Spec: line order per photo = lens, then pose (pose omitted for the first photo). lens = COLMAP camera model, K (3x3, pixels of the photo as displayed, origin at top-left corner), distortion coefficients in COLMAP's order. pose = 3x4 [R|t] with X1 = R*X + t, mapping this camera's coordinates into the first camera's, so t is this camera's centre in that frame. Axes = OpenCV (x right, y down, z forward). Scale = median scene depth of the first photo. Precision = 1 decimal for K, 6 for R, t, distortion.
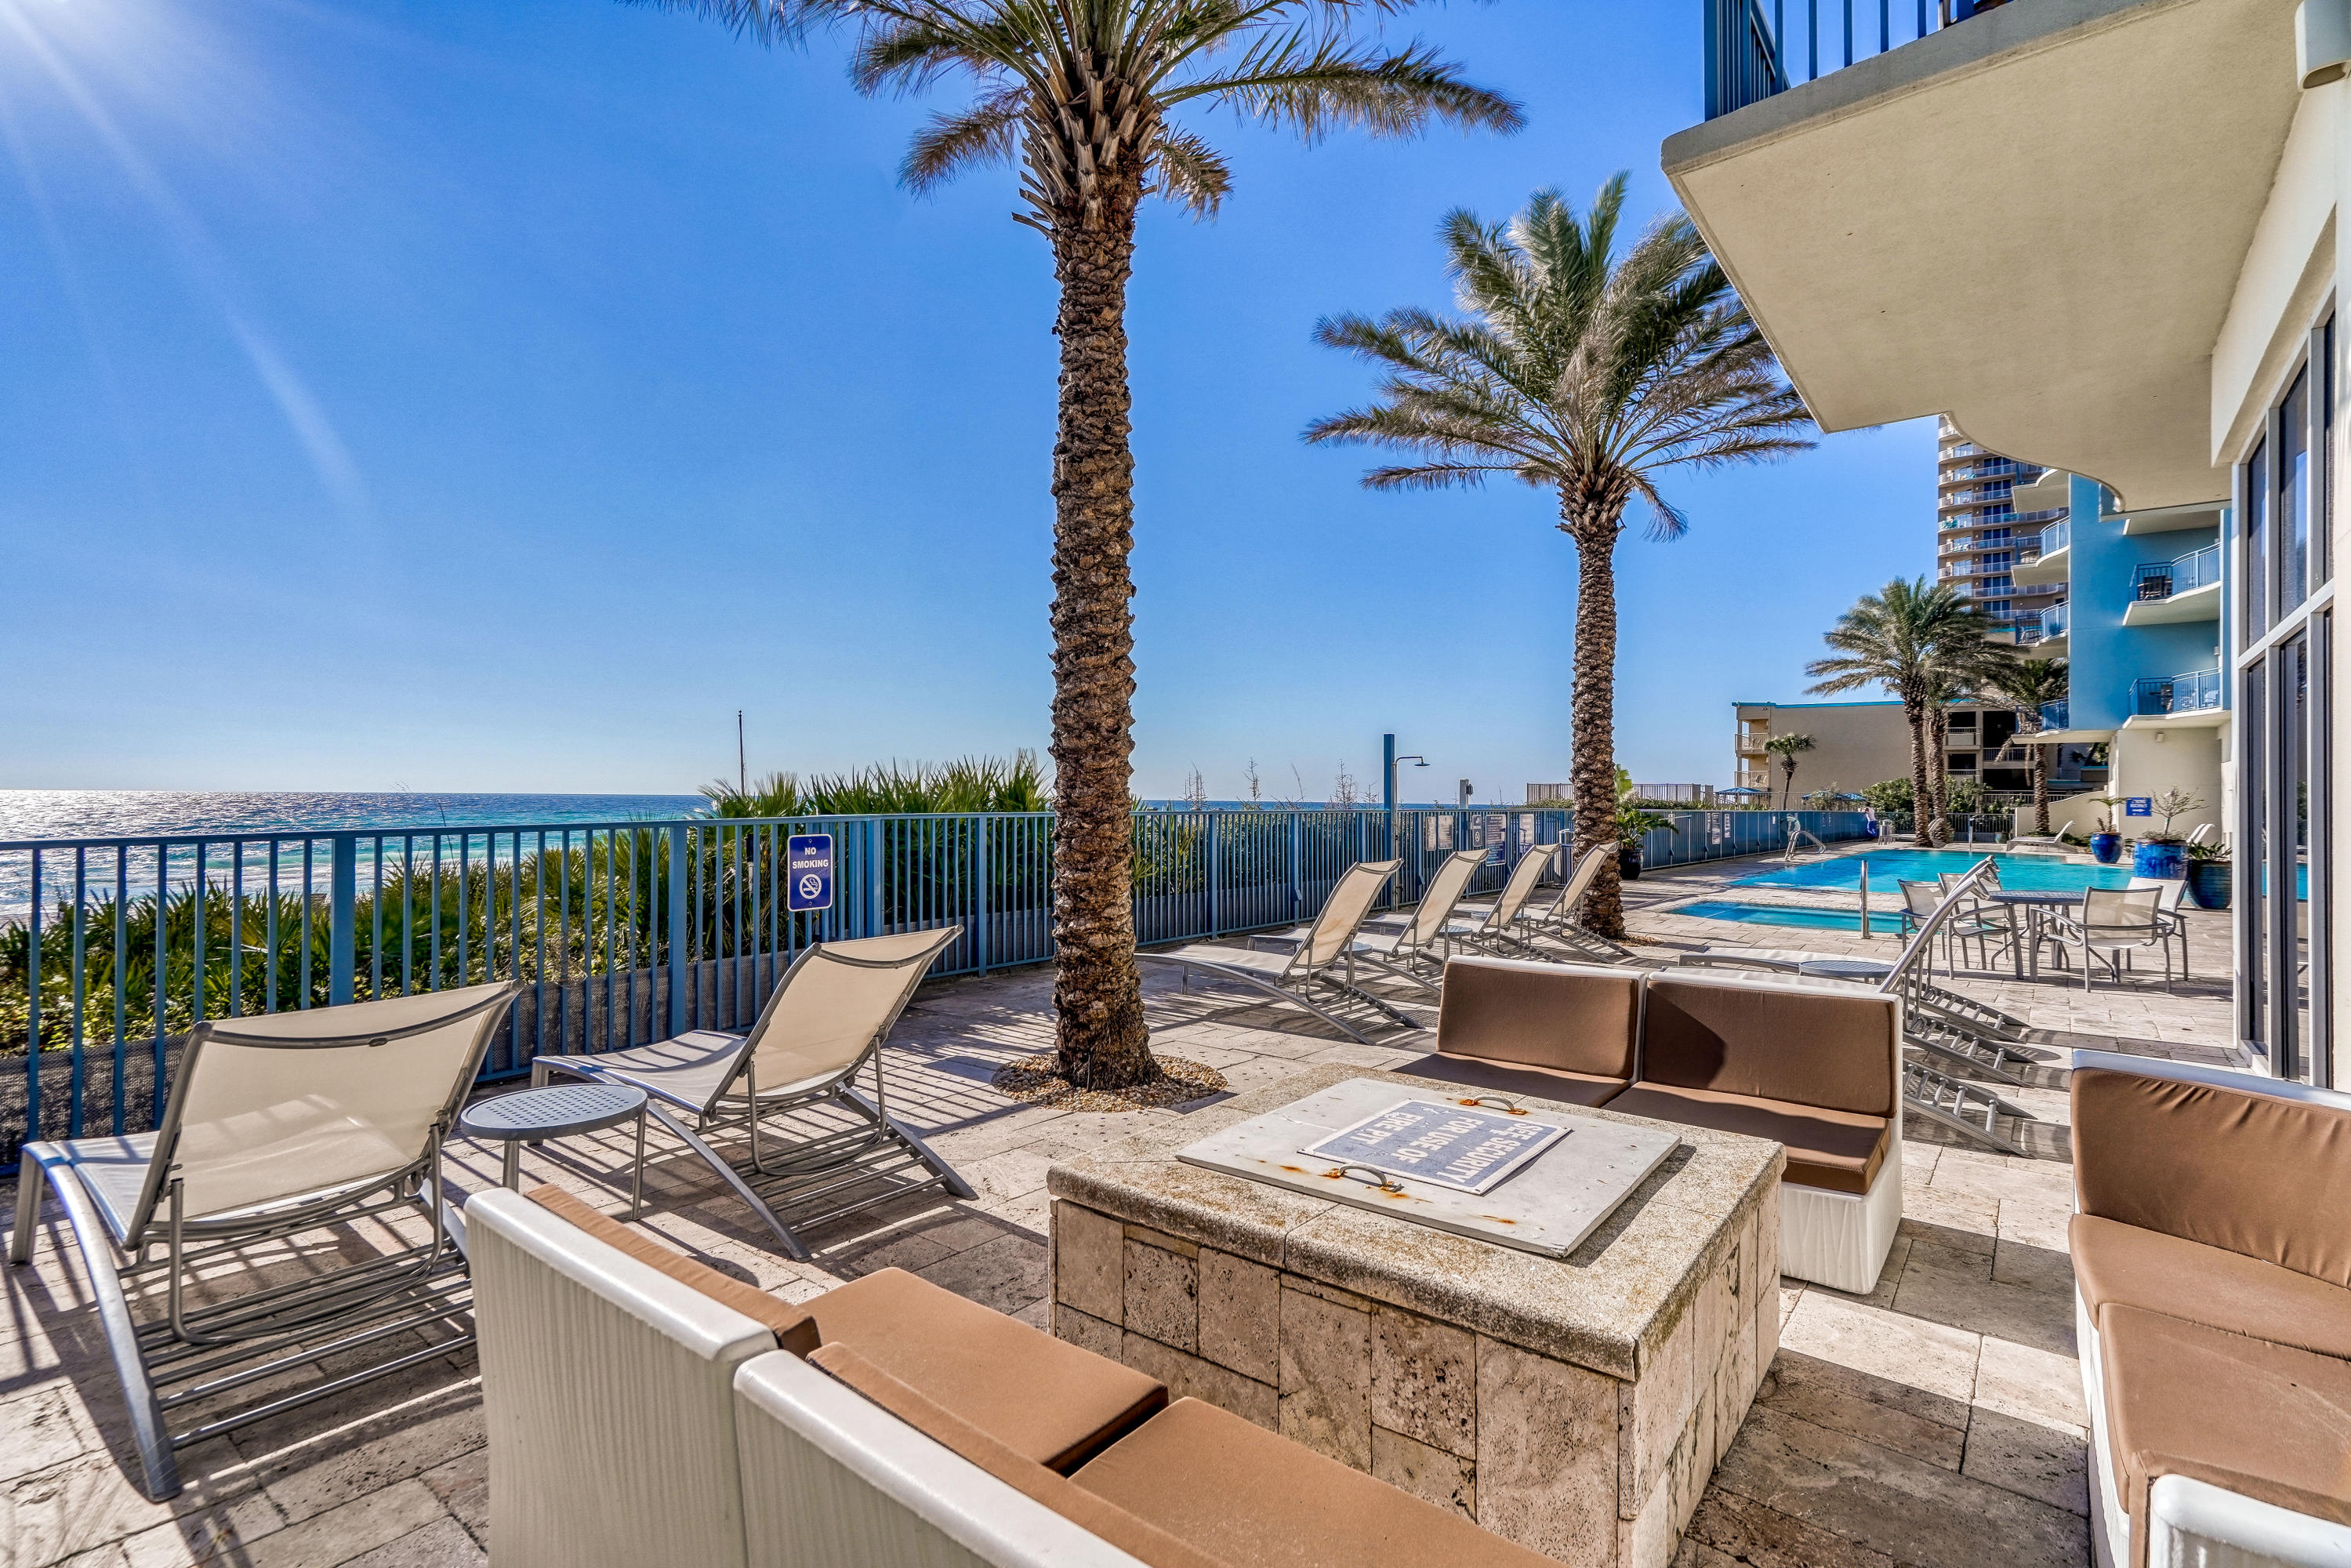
lens RADIAL K [[1130.5, 0, 1175.5], [0, 1130.5, 784.0], [0, 0, 1]] dist [-0.000463, -0.000763]
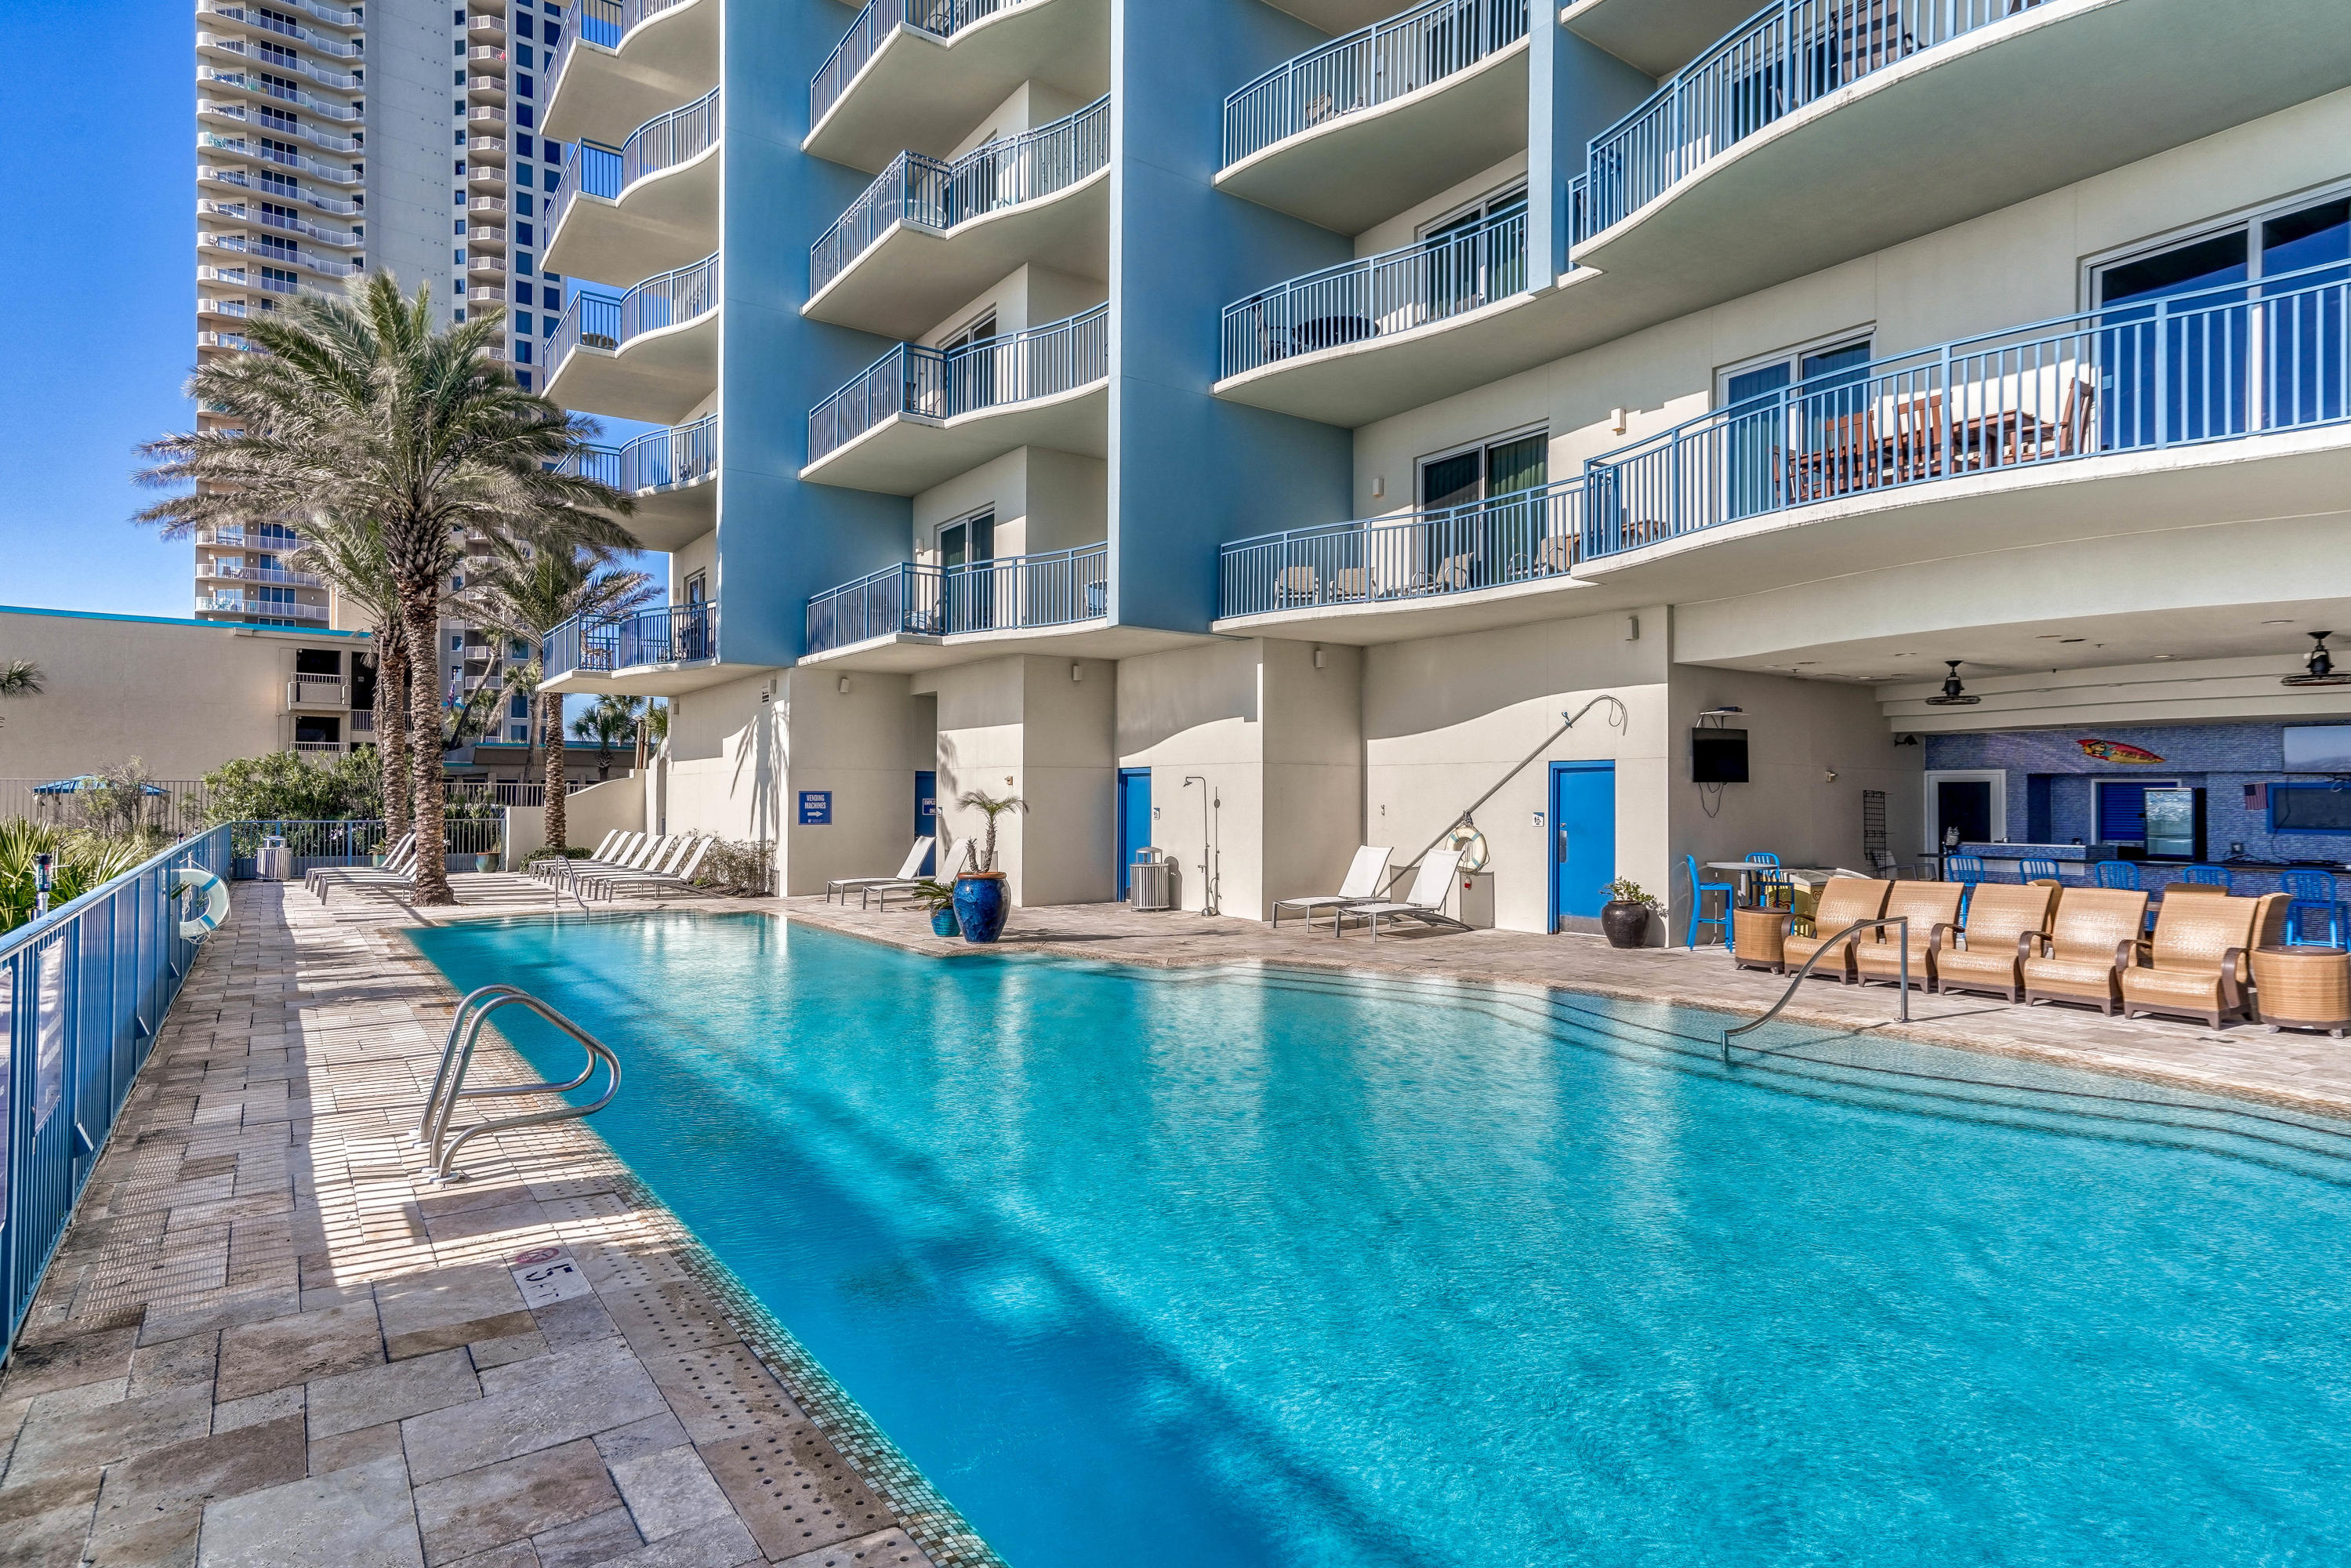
lens RADIAL K [[1283.5, 0, 1175.5], [0, 1283.5, 784.0], [0, 0, 1]] dist [0.001934, 0.000893]
pose [[0.290197, -0.000900, 0.956966, 0.263579], [-0.011553, 0.999923, 0.004444, 0.002802], [-0.956897, -0.012346, 0.290165, 0.576564]]
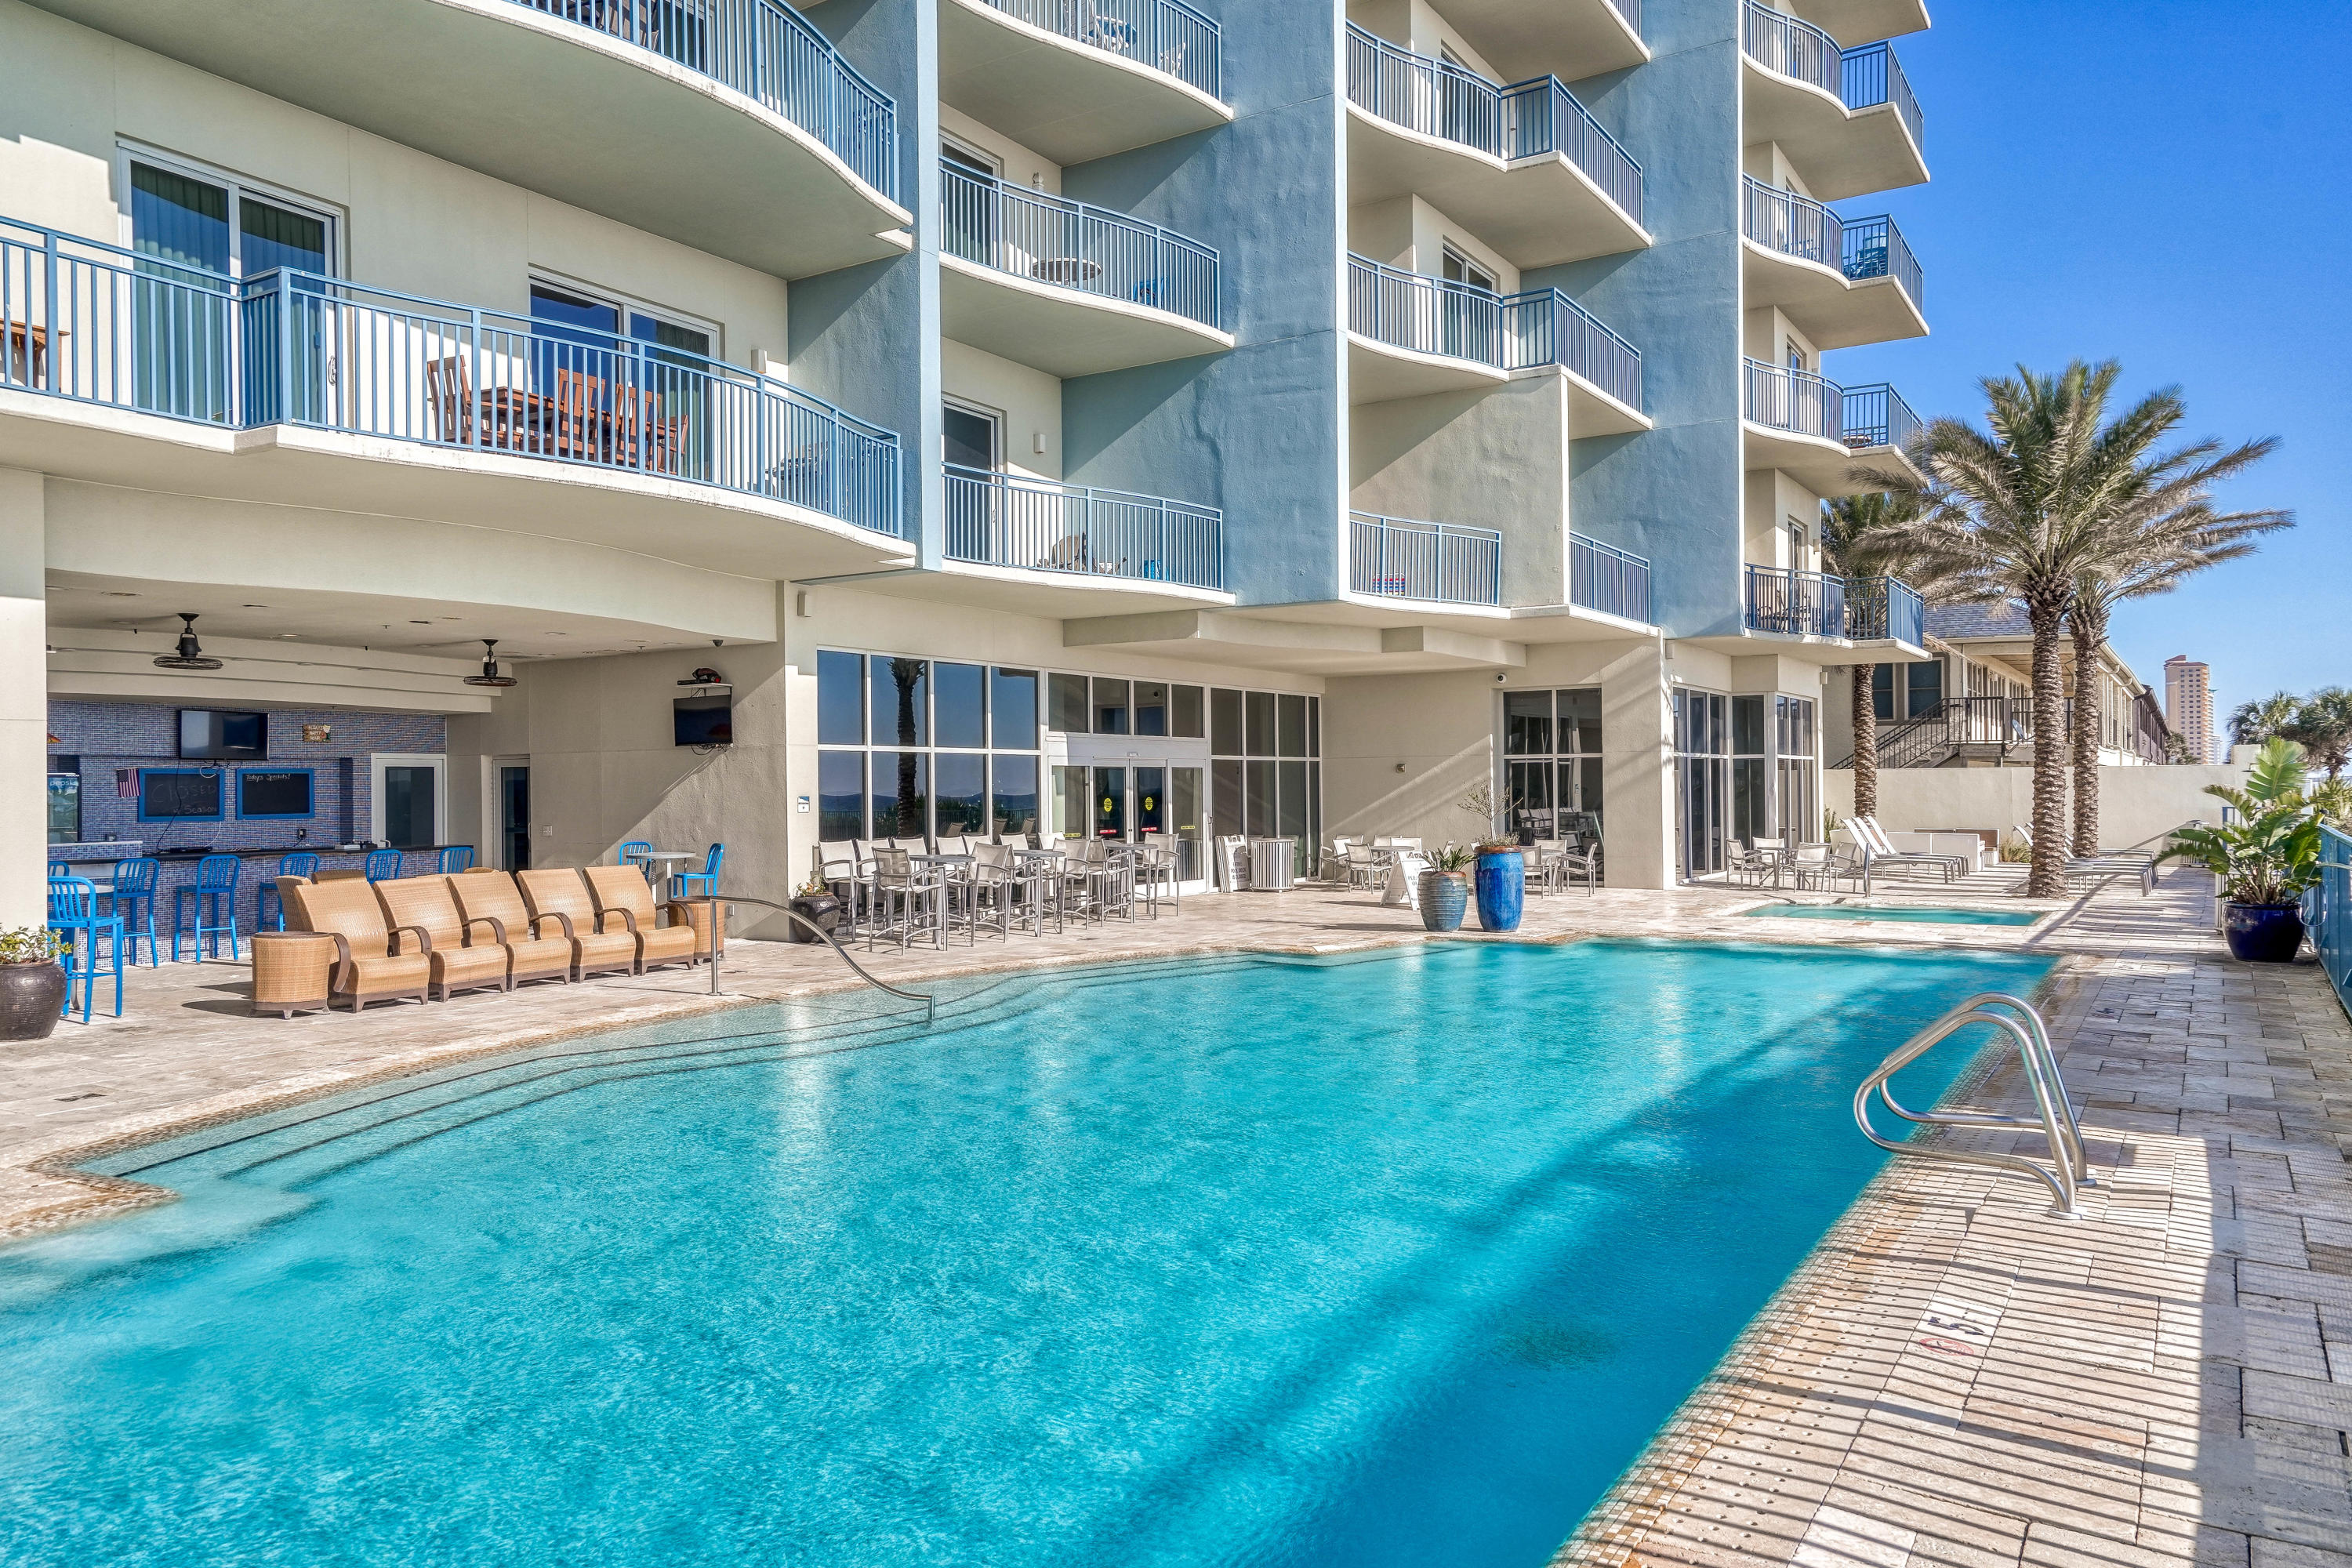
lens RADIAL K [[1569.4, 0, 1176.0], [0, 1569.4, 784.0], [0, 0, 1]] dist [0.001625, 0.000249]
pose [[-0.997974, -0.003067, -0.063544, 0.472077], [-0.002652, 0.999975, -0.006616, 0.007256], [0.063563, -0.006434, -0.997957, 0.840907]]
